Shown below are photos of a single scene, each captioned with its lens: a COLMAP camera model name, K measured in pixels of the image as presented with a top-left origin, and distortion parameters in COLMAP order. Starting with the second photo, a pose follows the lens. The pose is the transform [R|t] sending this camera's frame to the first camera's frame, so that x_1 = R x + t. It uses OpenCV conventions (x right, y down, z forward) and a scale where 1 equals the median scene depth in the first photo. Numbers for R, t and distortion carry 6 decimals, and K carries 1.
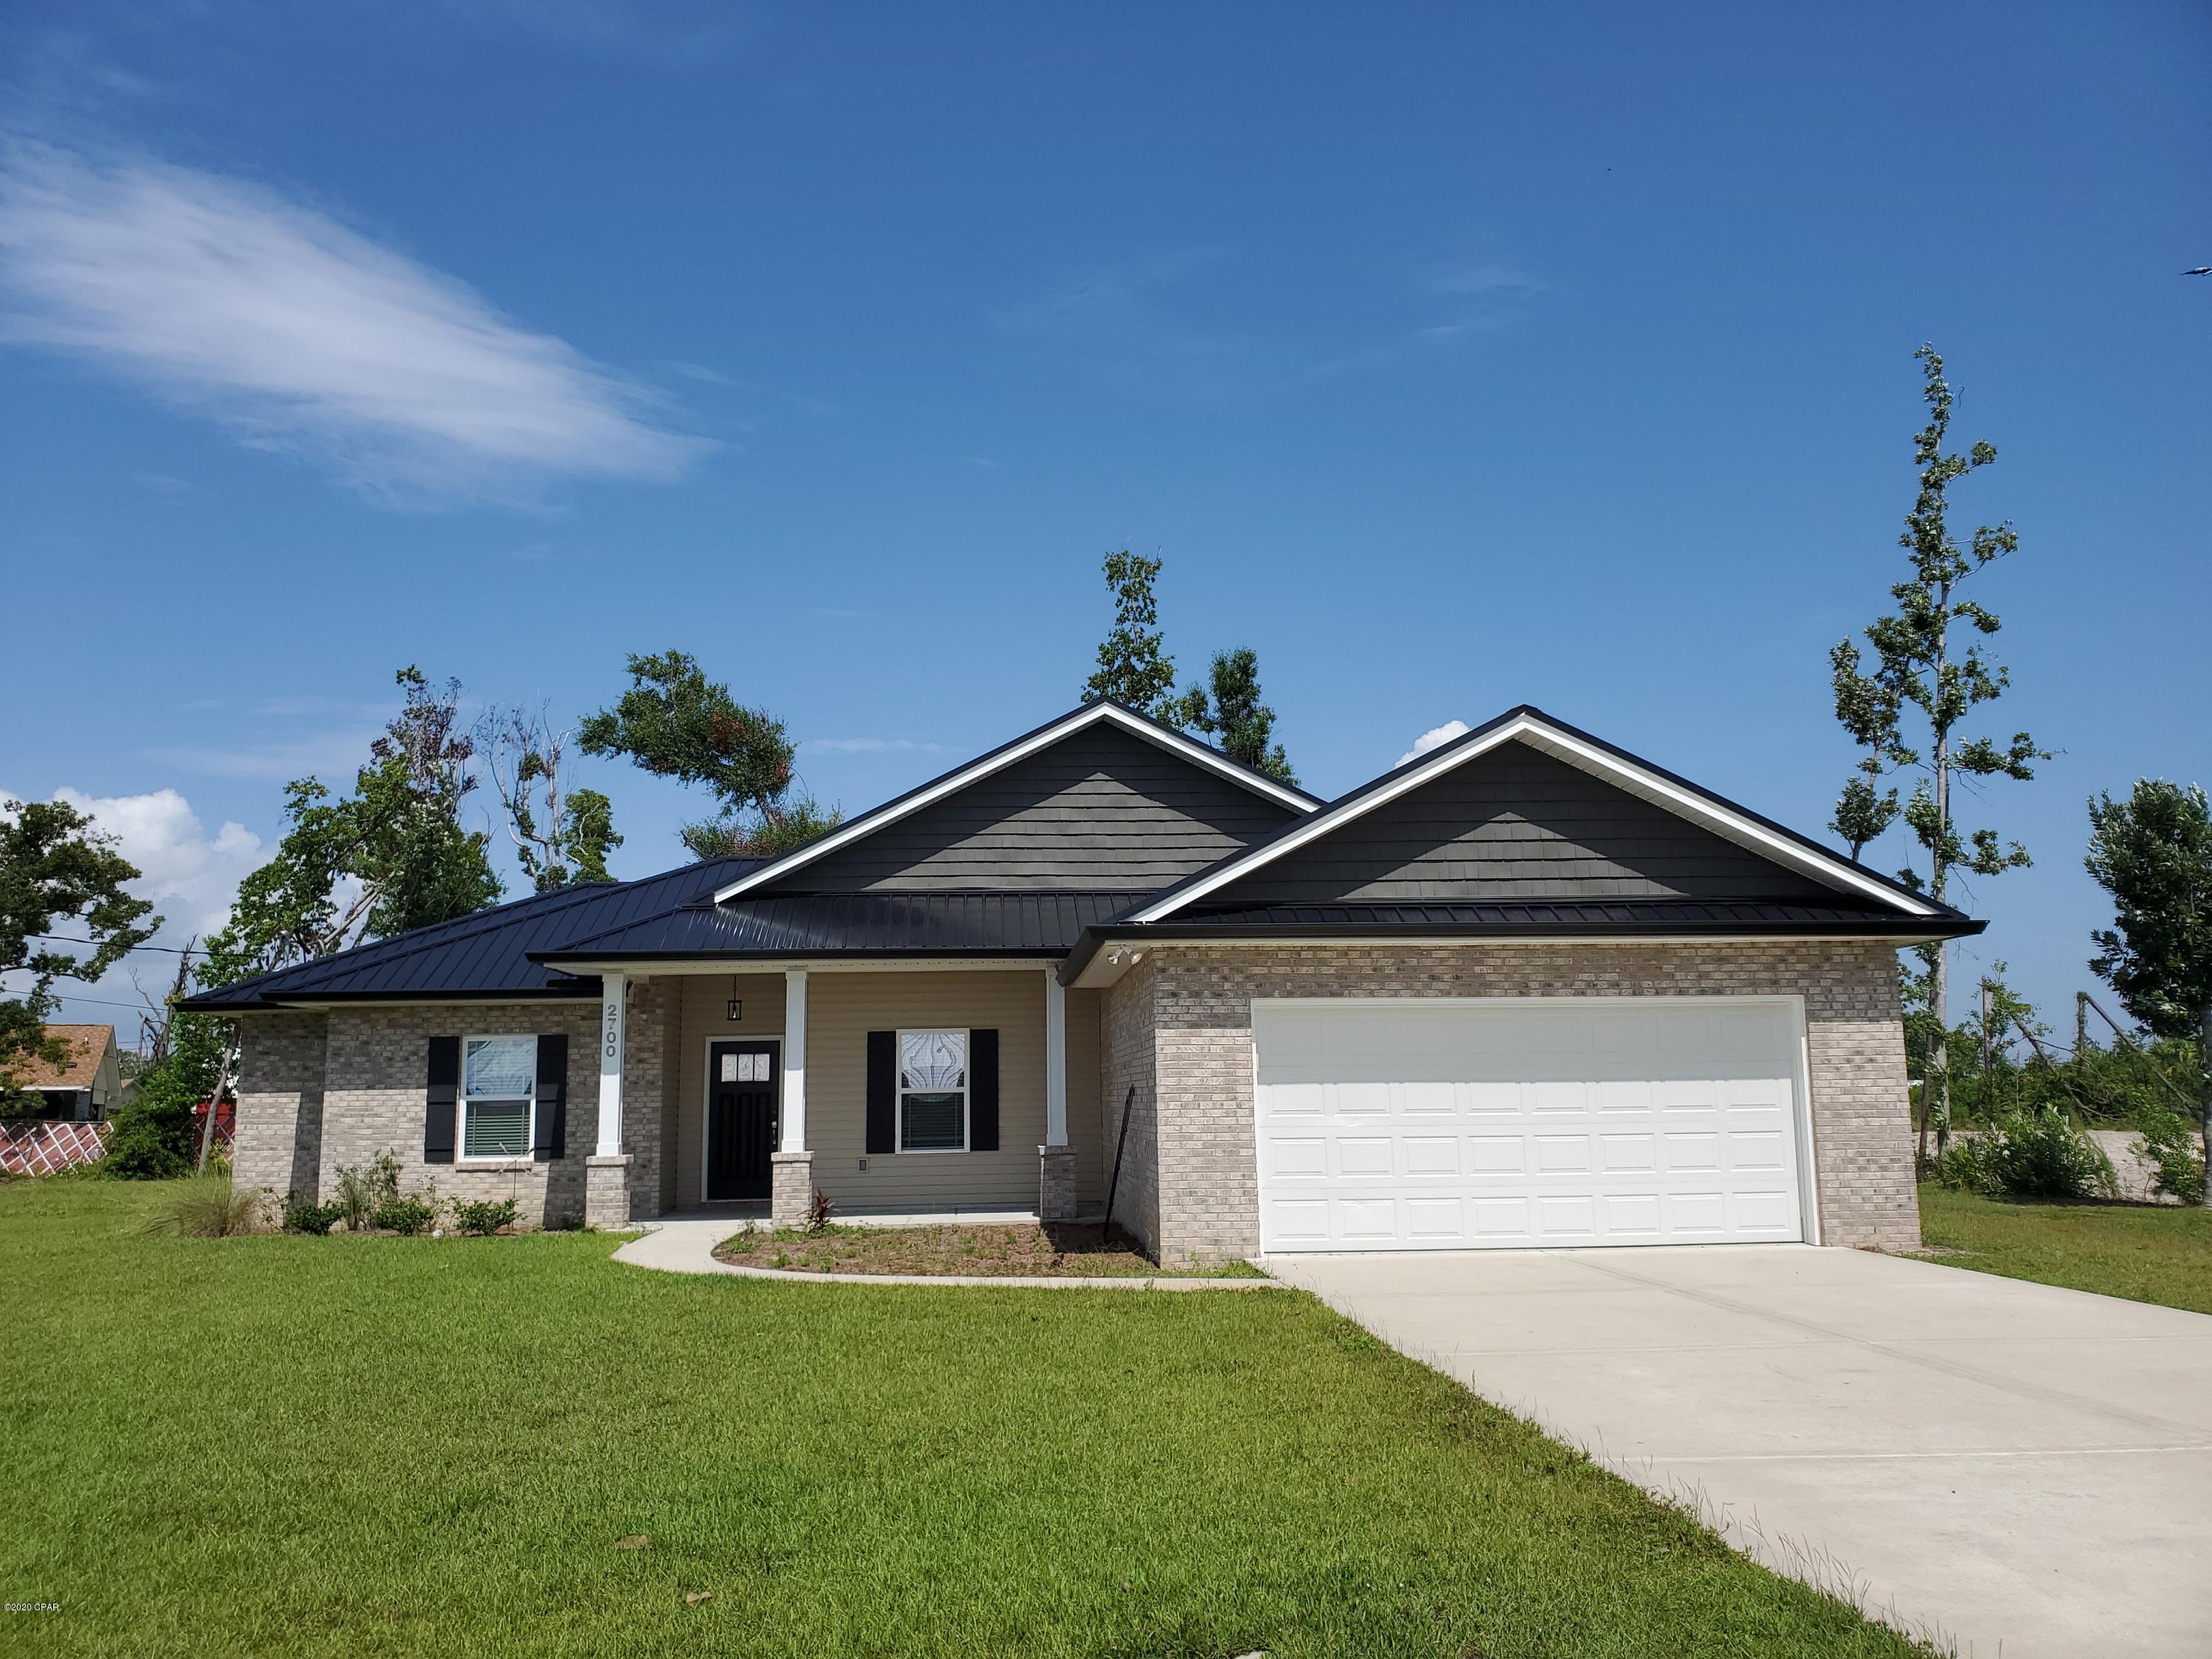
lens RADIAL K [[1728.9, 0, 1081.4], [0, 1728.9, 855.6], [0, 0, 1]] dist [0.012391, -0.004285]
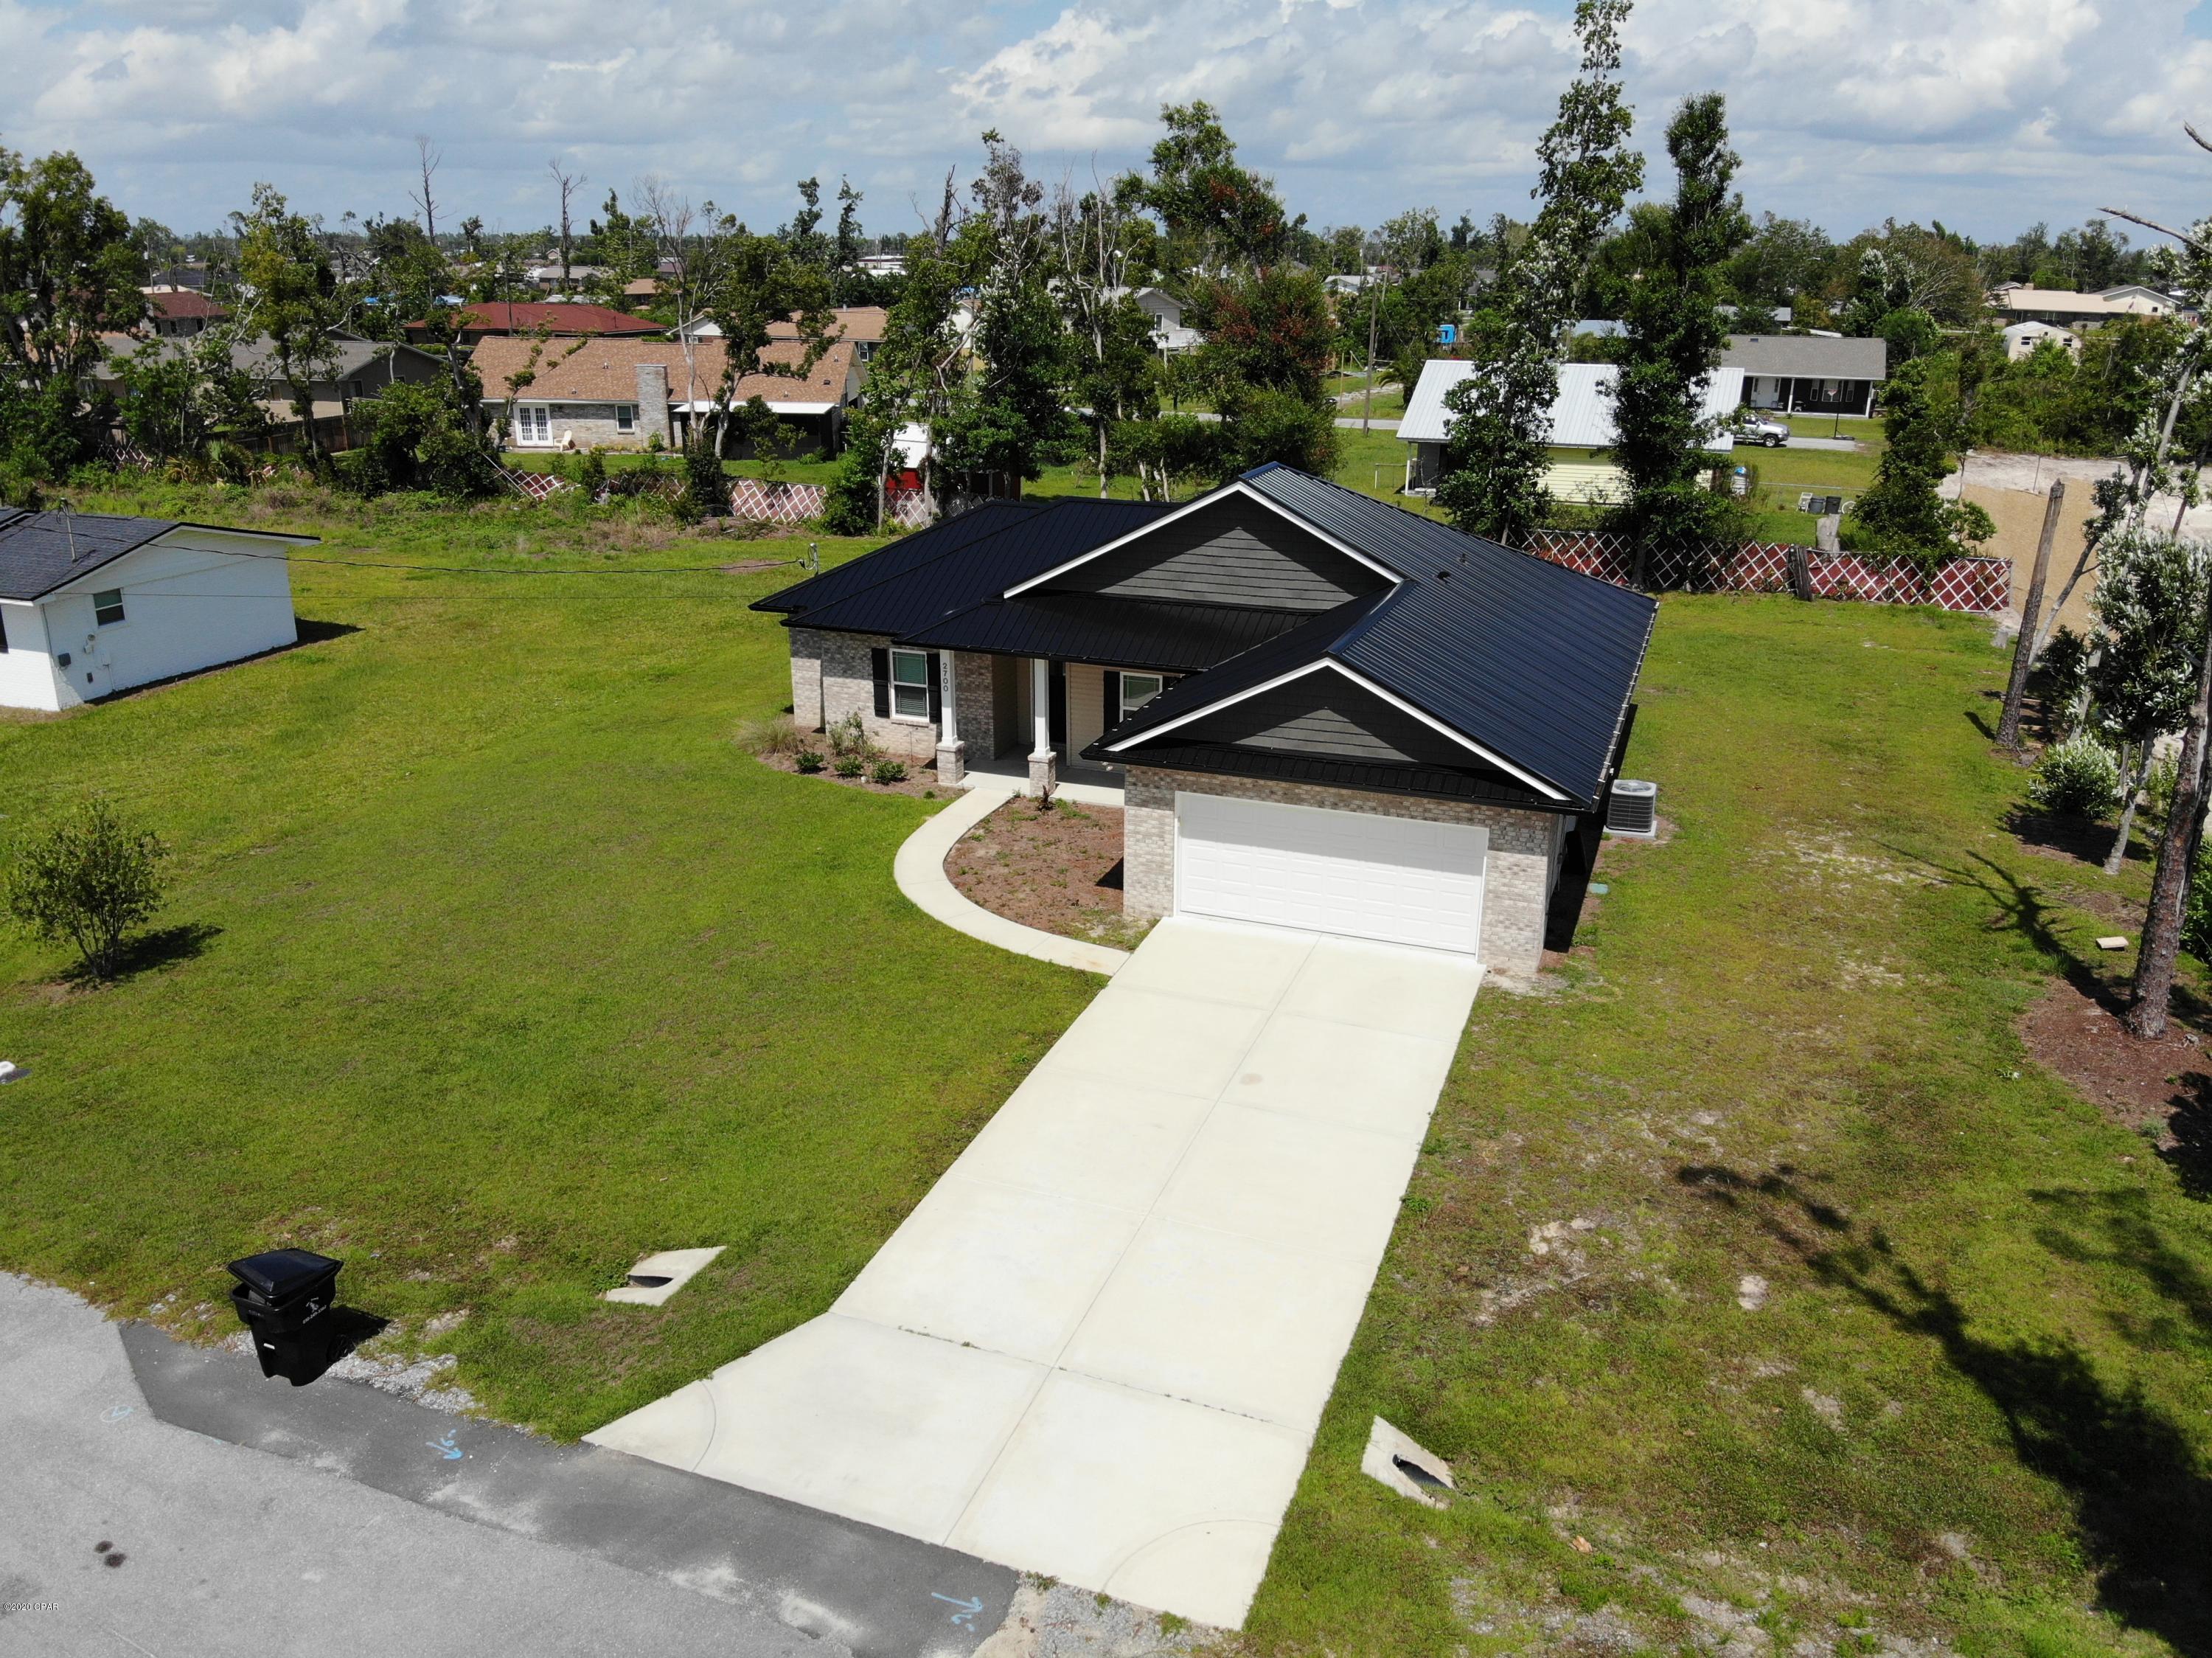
lens RADIAL K [[1634.0, 0, 1106.0], [0, 1634.0, 829.0], [0, 0, 1]] dist [0.148240, -0.272241]
pose [[0.912810, 0.151859, -0.379099, 0.494106], [0.045456, 0.884742, 0.463860, -0.489752], [0.405846, -0.440648, 0.800698, -0.310641]]
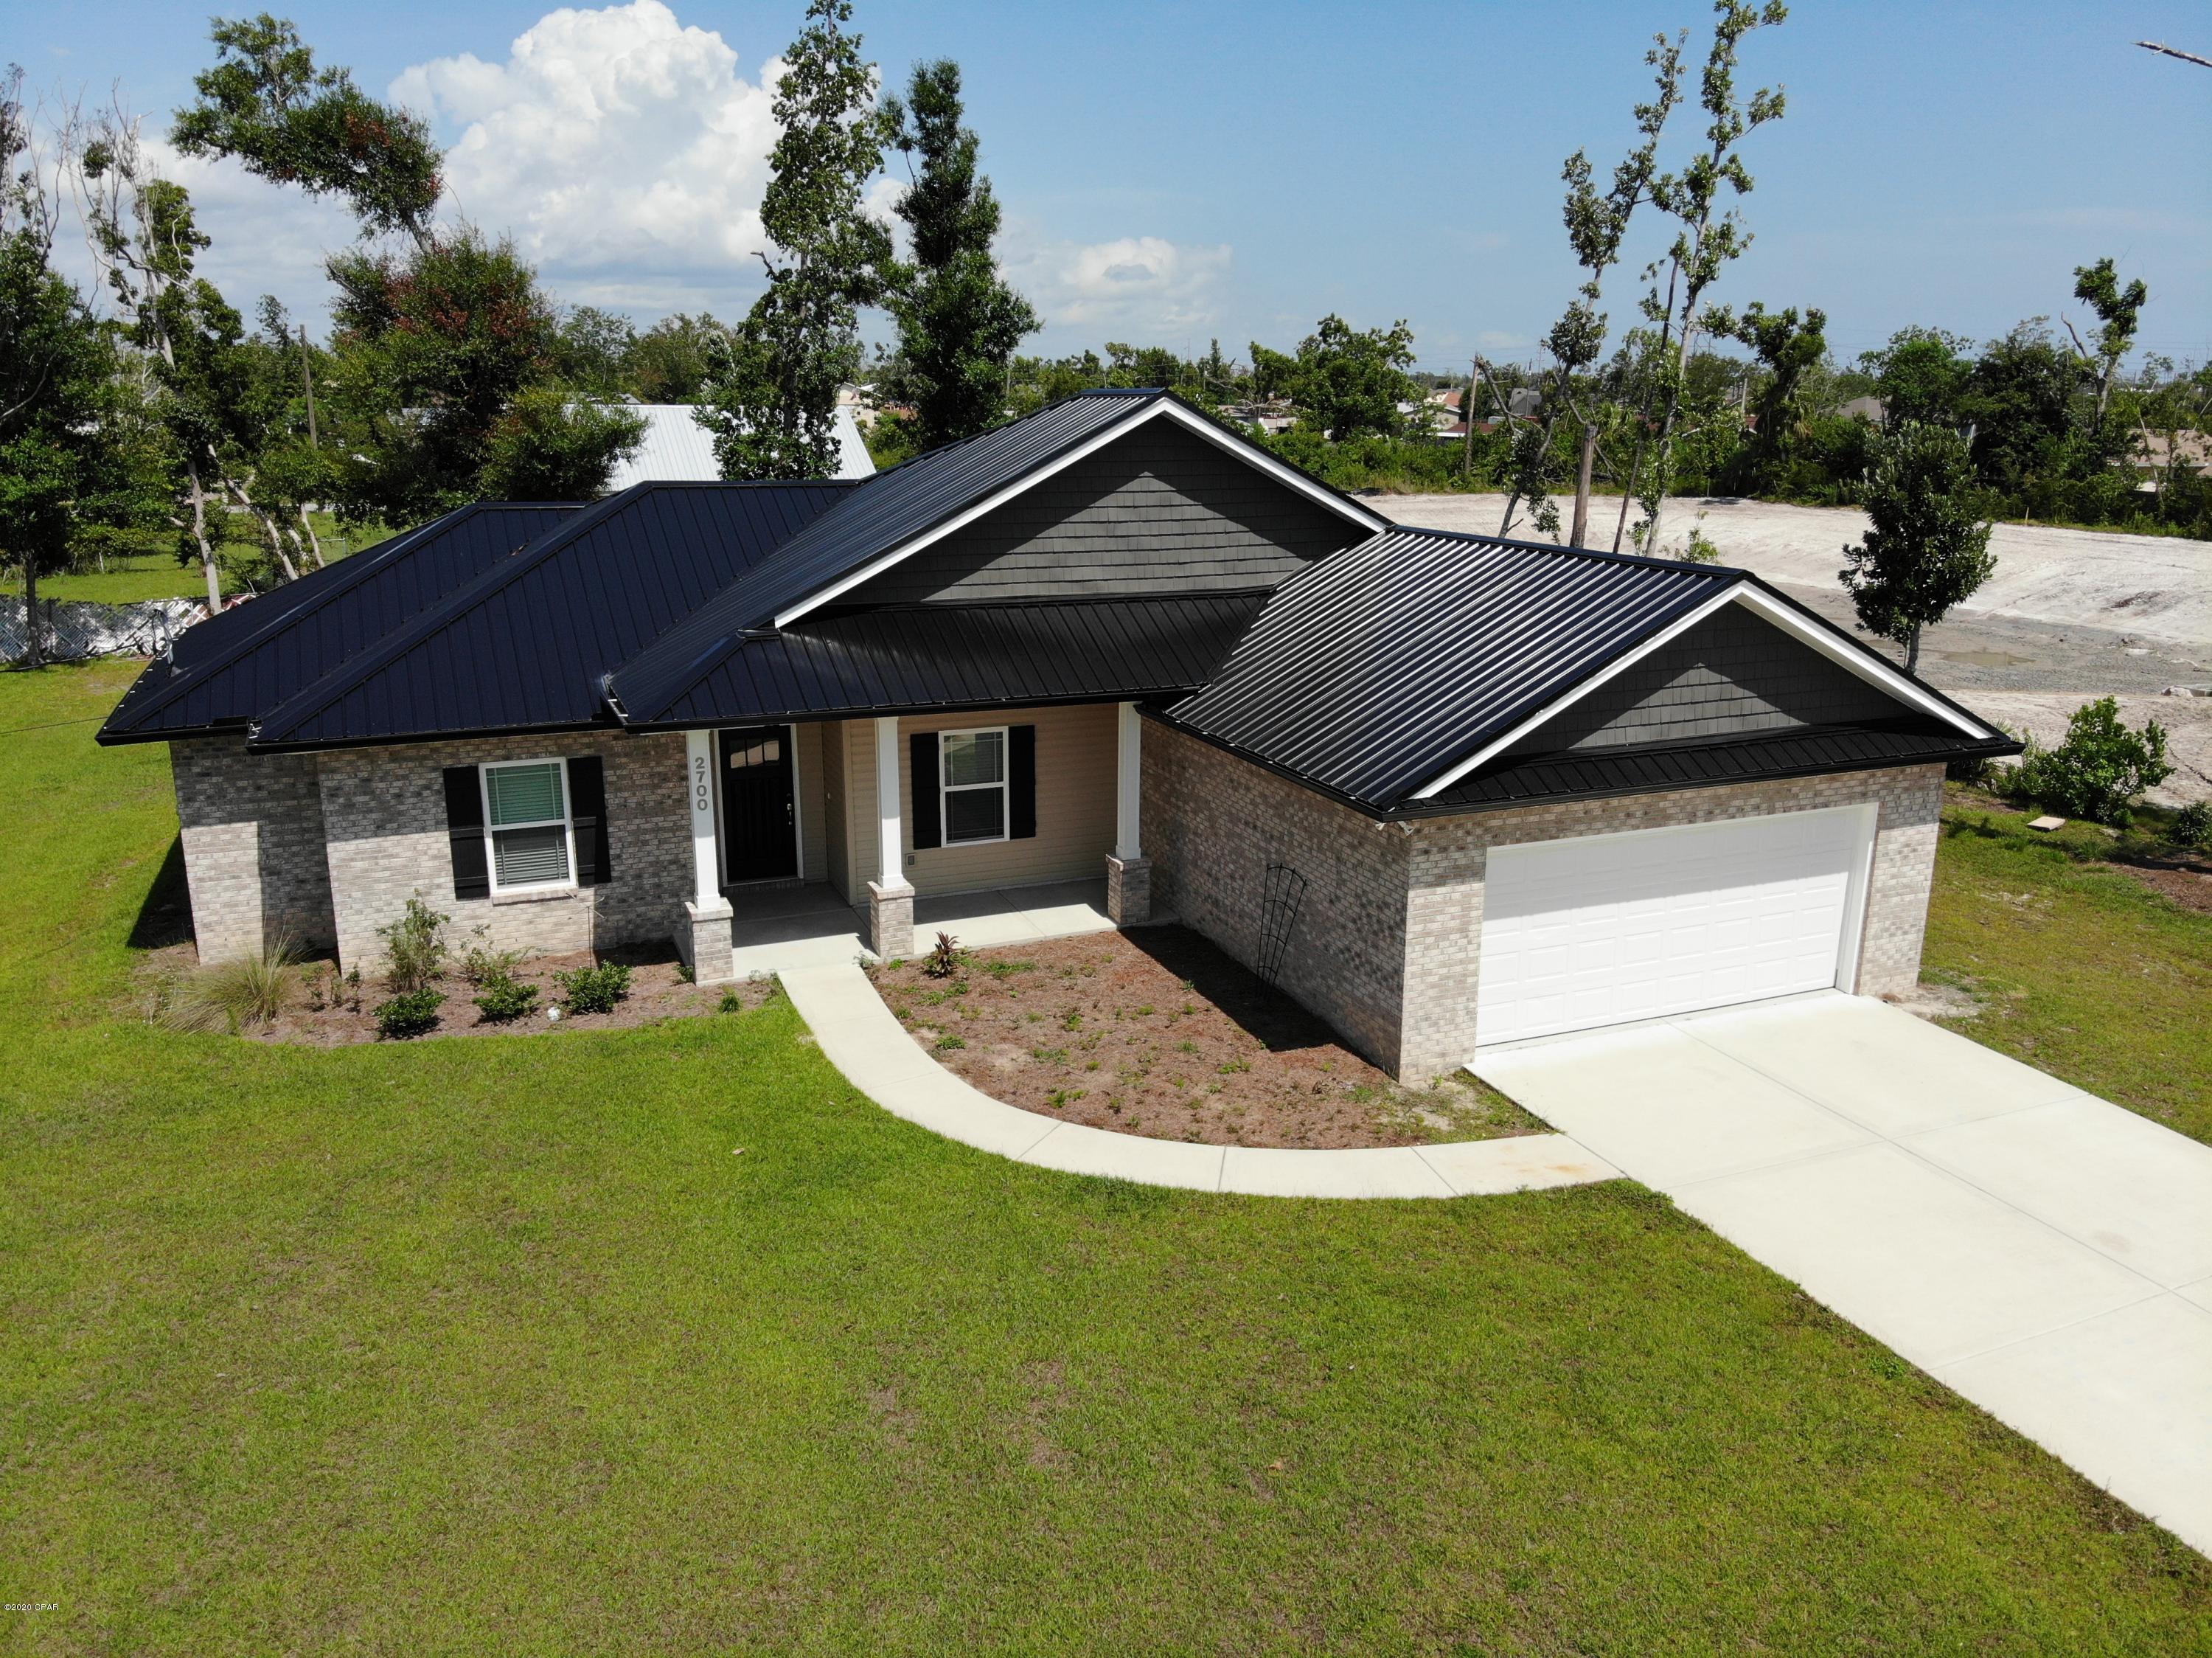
lens RADIAL K [[1634.0, 0, 1106.0], [0, 1634.0, 829.0], [0, 0, 1]] dist [0.148240, -0.272241]
pose [[0.943286, -0.069162, 0.324696, -0.332337], [-0.067781, 0.917332, 0.392310, -0.228649], [-0.324987, -0.392069, 0.860619, 0.130484]]
